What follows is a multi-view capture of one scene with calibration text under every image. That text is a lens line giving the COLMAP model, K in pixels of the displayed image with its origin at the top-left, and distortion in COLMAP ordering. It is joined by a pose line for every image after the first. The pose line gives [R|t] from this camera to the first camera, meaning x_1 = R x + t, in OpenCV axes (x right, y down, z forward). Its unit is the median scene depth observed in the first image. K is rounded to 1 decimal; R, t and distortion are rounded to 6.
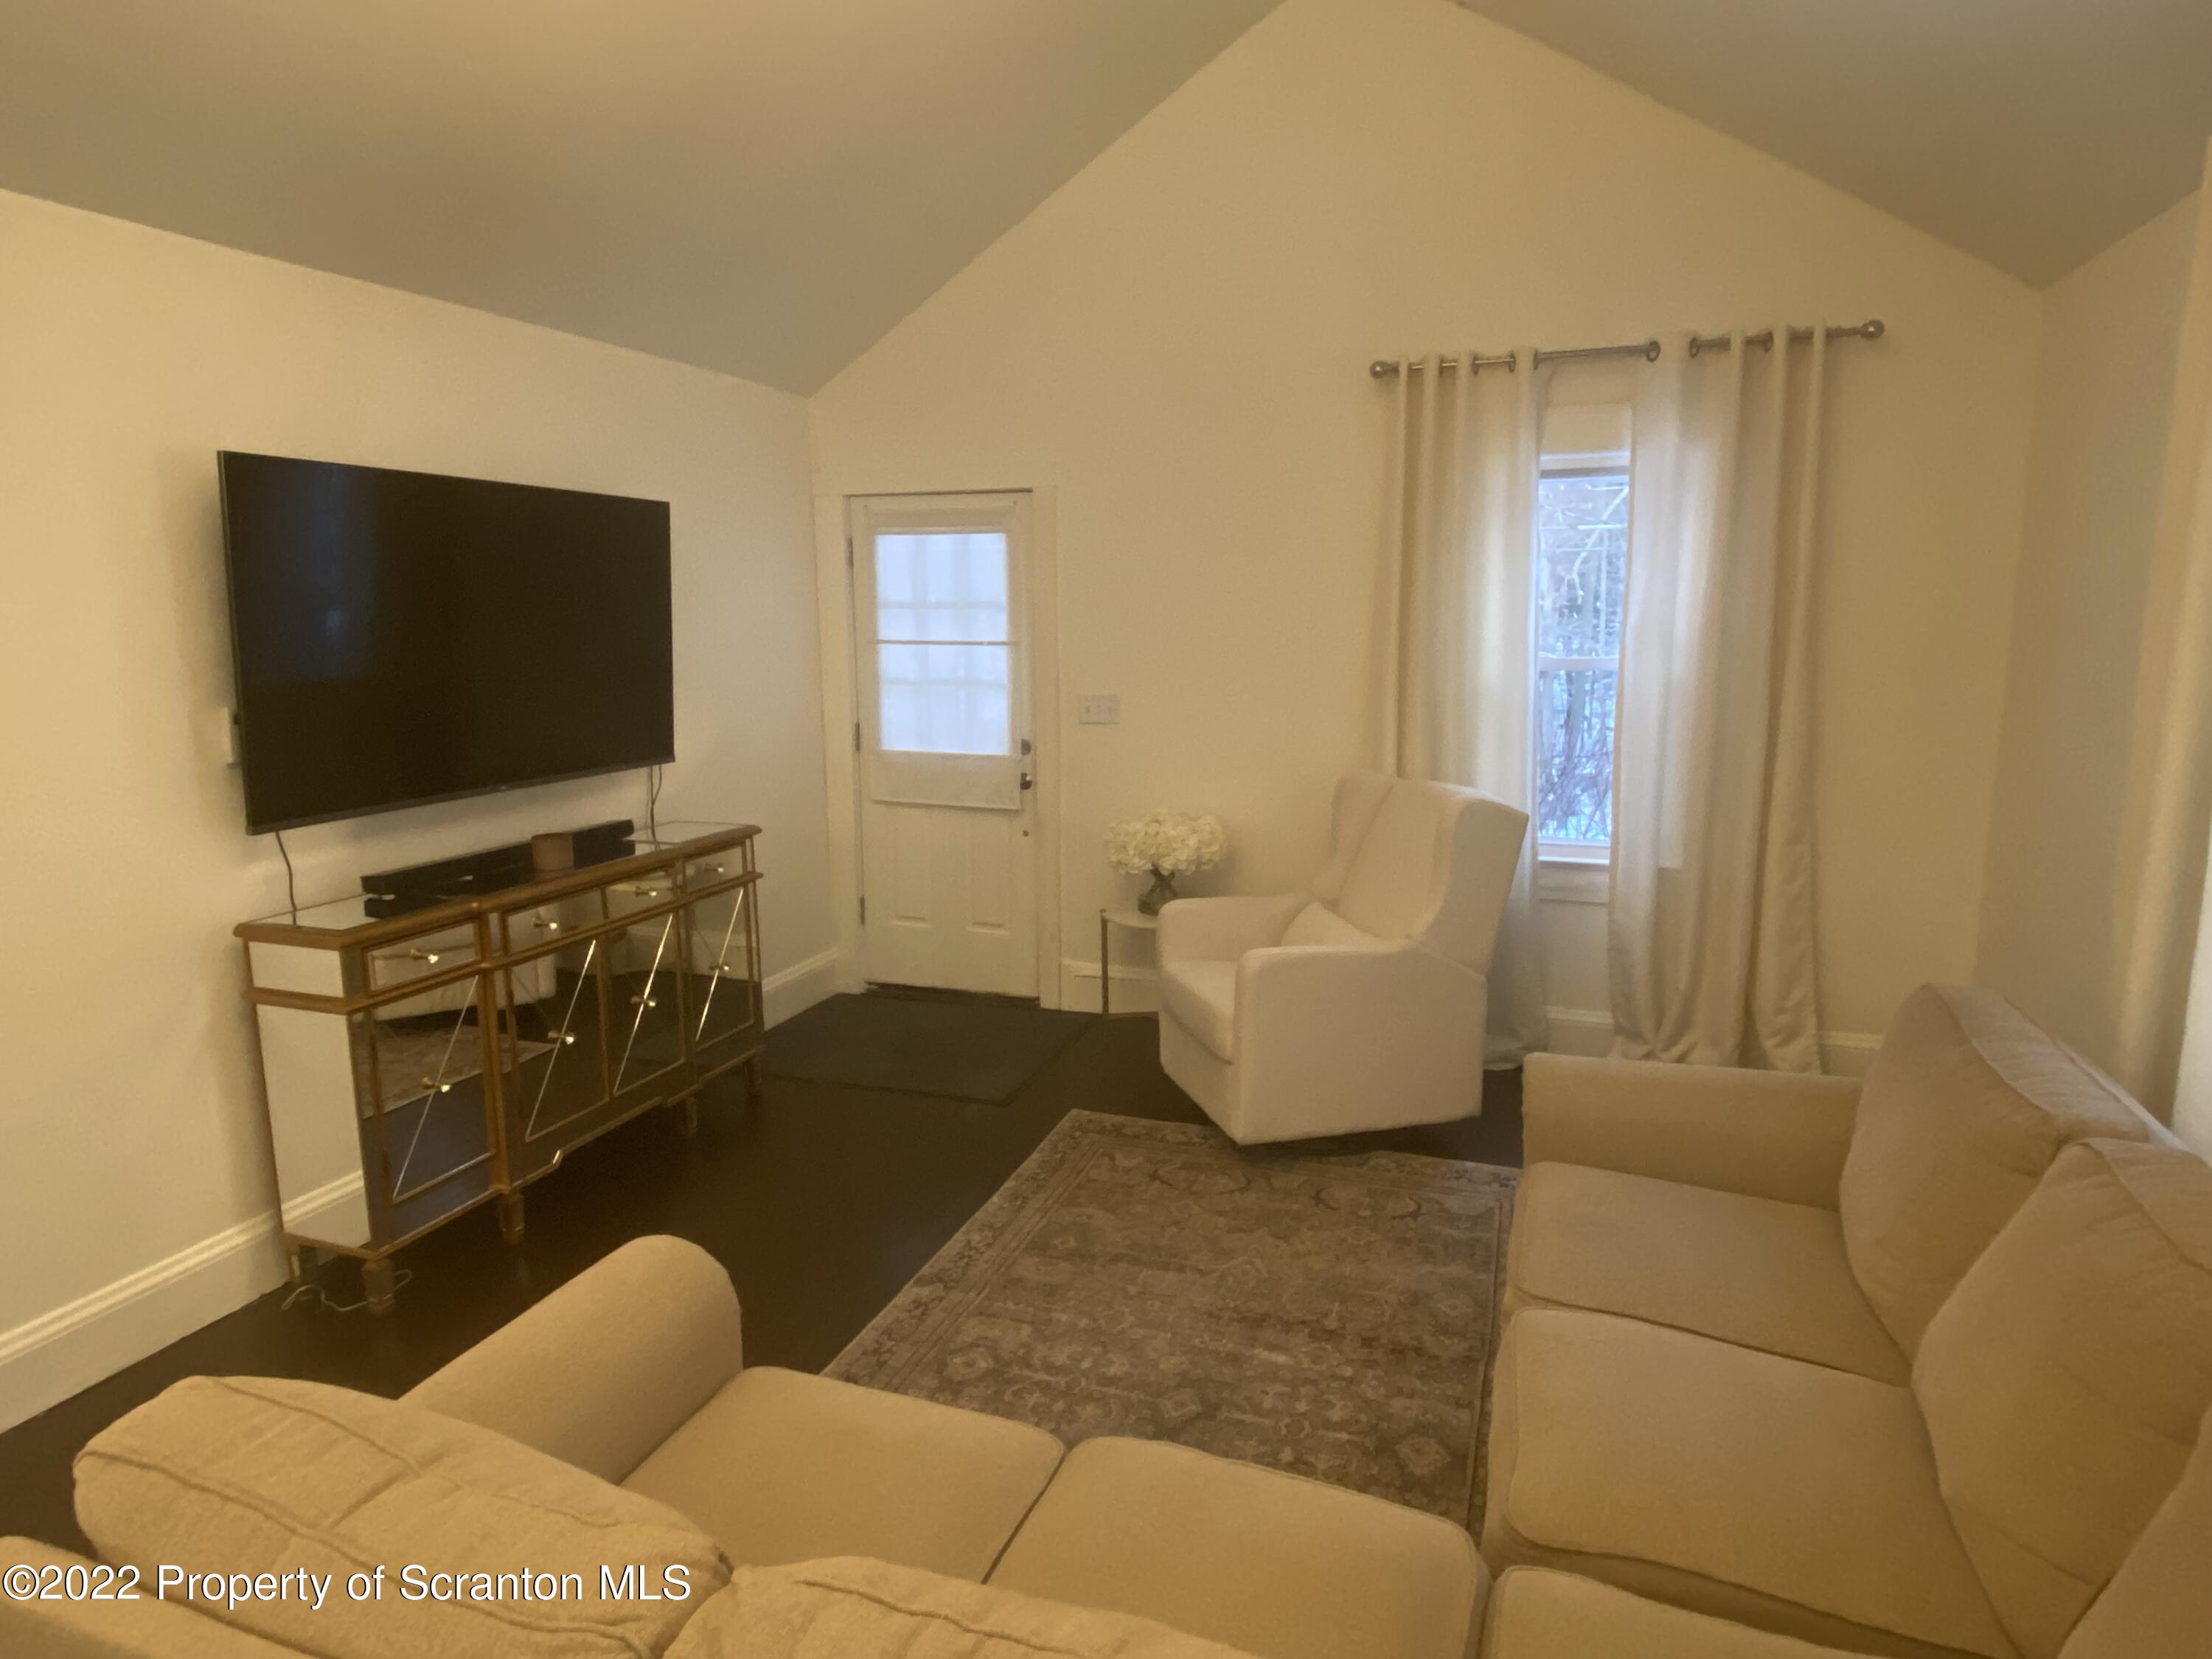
lens RADIAL K [[1262.2, 0, 1106.0], [0, 1262.2, 829.5], [0, 0, 1]] dist [-0.000529, -0.000374]
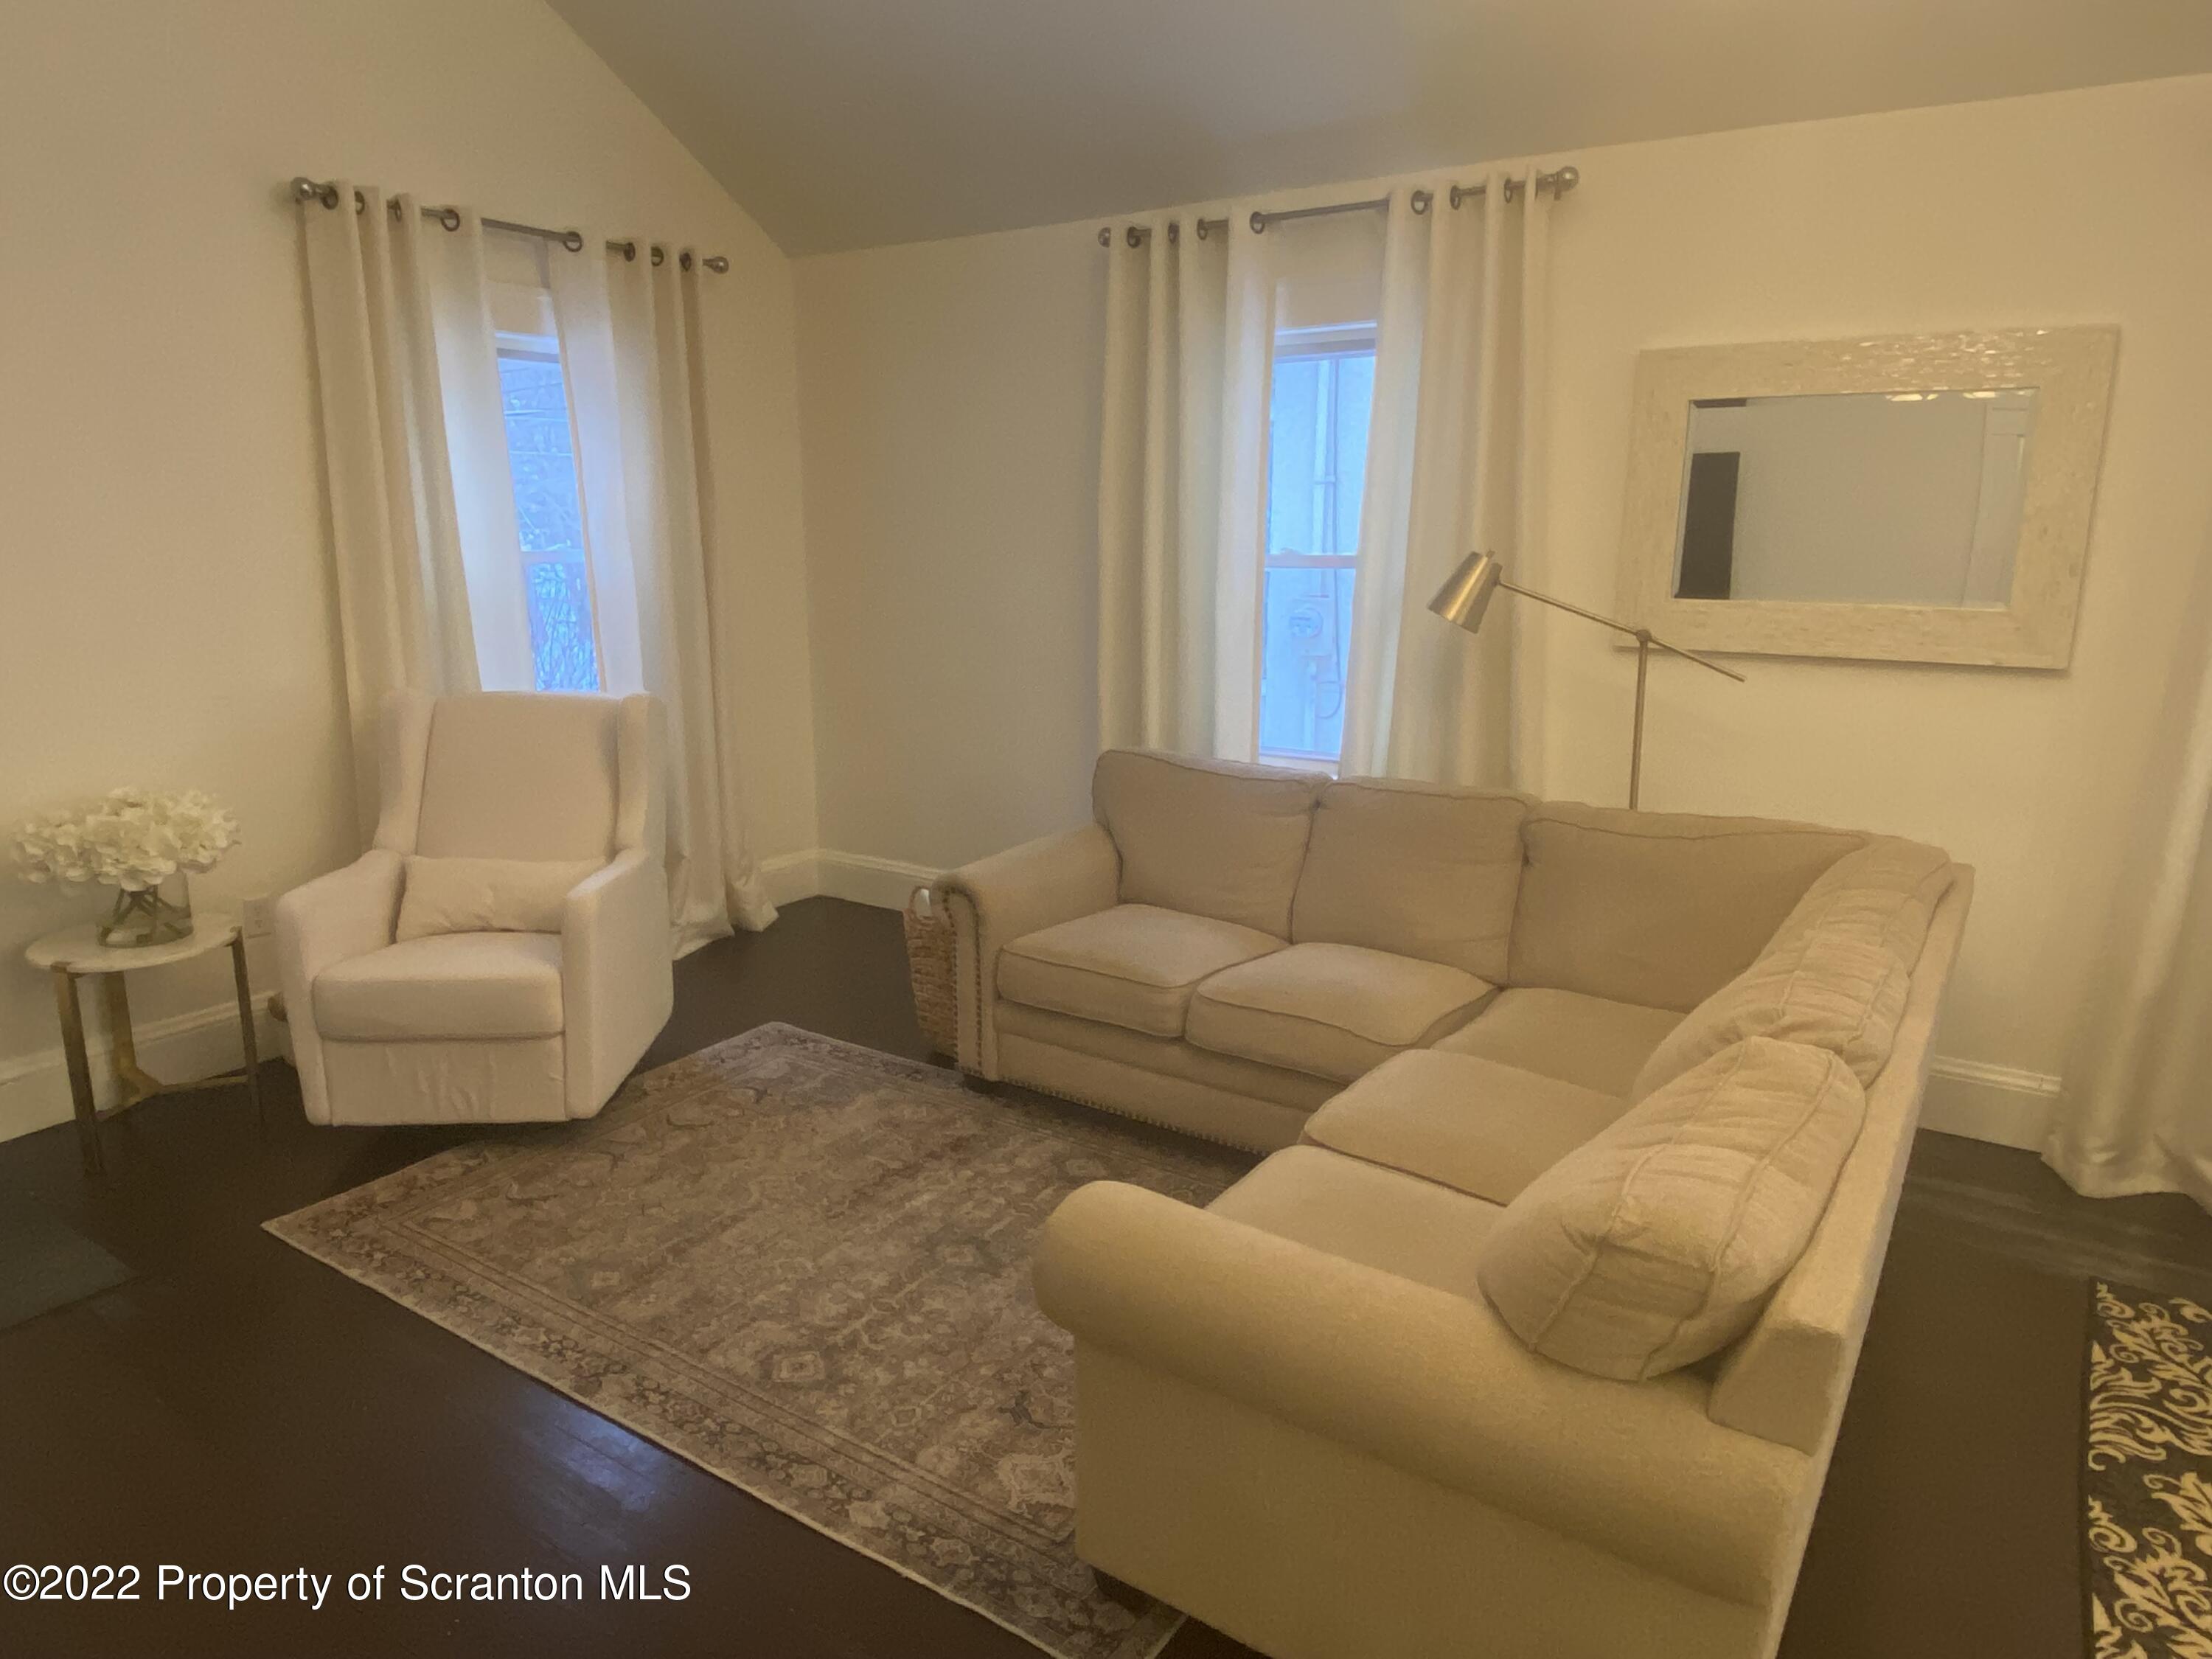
lens RADIAL K [[1410.8, 0, 1106.0], [0, 1410.8, 829.5], [0, 0, 1]] dist [0.001291, -0.001387]
pose [[0.232933, -0.211526, 0.949210, -0.737276], [0.156404, 0.971501, 0.178112, -0.066075], [-0.959833, 0.106972, 0.259378, 0.404627]]
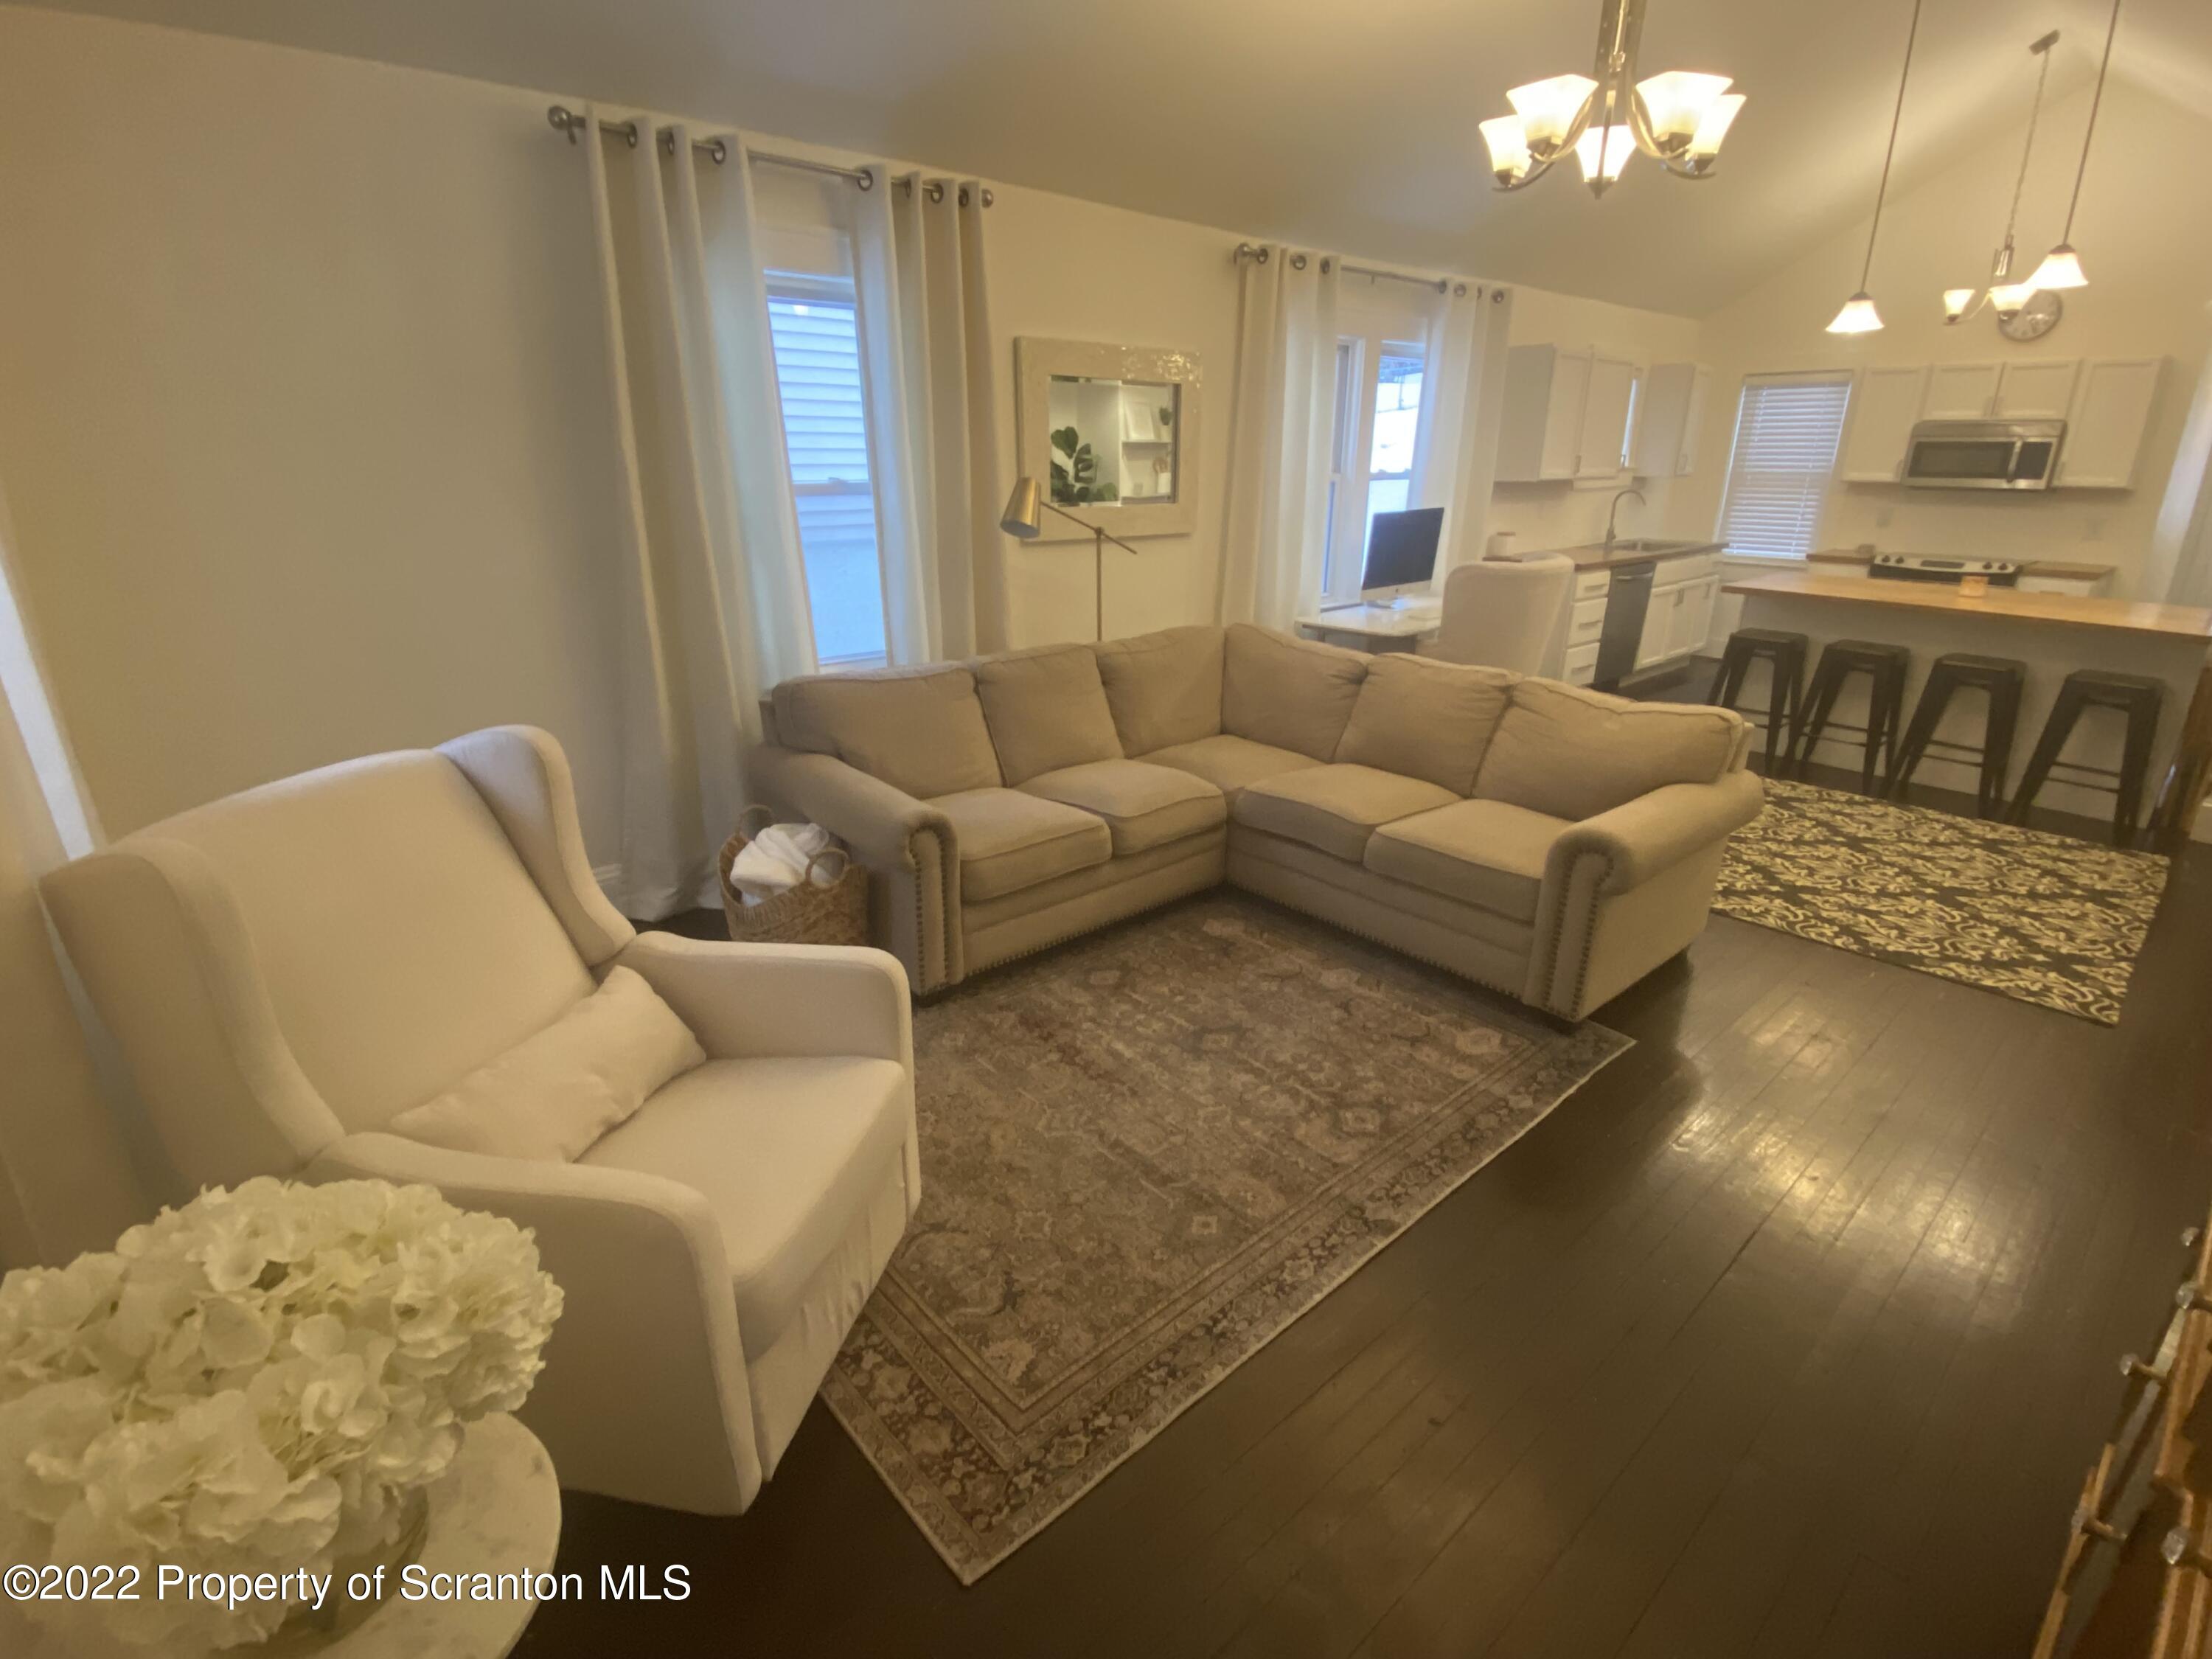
lens RADIAL K [[1037.2, 0, 1106.0], [0, 1037.2, 829.5], [0, 0, 1]] dist [0.010491, -0.000106]
pose [[-0.880898, -0.147637, 0.449691, -0.233537], [0.085235, 0.885090, 0.457549, -0.207536], [-0.465568, 0.441383, -0.767090, 1.383084]]
